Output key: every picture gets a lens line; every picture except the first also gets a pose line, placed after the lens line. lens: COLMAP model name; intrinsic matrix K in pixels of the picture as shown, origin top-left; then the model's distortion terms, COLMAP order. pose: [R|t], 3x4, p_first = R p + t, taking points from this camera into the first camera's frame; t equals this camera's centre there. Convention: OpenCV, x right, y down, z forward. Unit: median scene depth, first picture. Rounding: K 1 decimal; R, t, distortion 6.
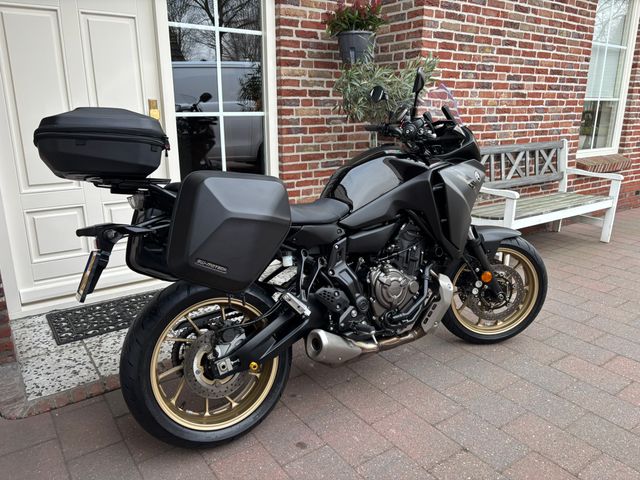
lens RADIAL K [[488.8, 0, 329.2], [0, 488.8, 242.9], [0, 0, 1]] dist [0.031761, -0.067164]
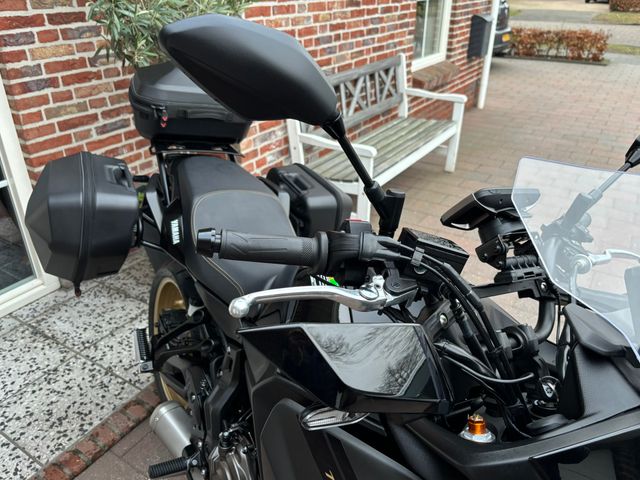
lens RADIAL K [[488.8, 0, 324.9], [0, 488.8, 230.4], [0, 0, 1]] dist [0.031761, -0.067164]
pose [[0.927554, -0.175432, 0.329951, 0.028689], [0.106517, 0.970446, 0.216540, -0.141519], [-0.358187, -0.165707, 0.918827, 0.272600]]
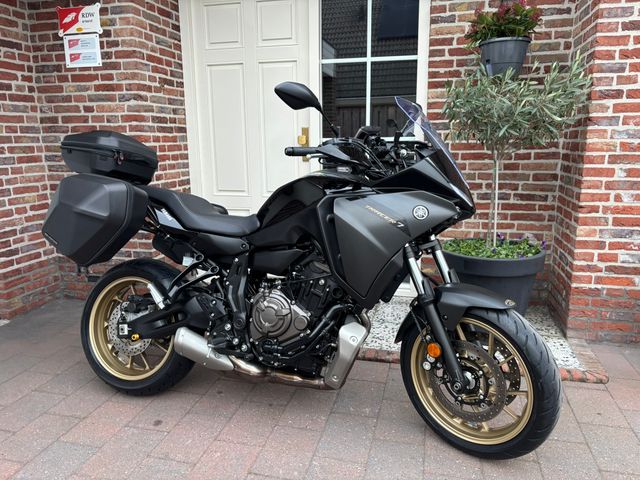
lens RADIAL K [[488.8, 0, 317.4], [0, 488.8, 246.0], [0, 0, 1]] dist [0.031761, -0.067164]
pose [[0.641483, 0.148974, -0.752534, 0.472194], [-0.193045, 0.980744, 0.029594, -0.044856], [0.742451, 0.126289, 0.657889, 0.231844]]
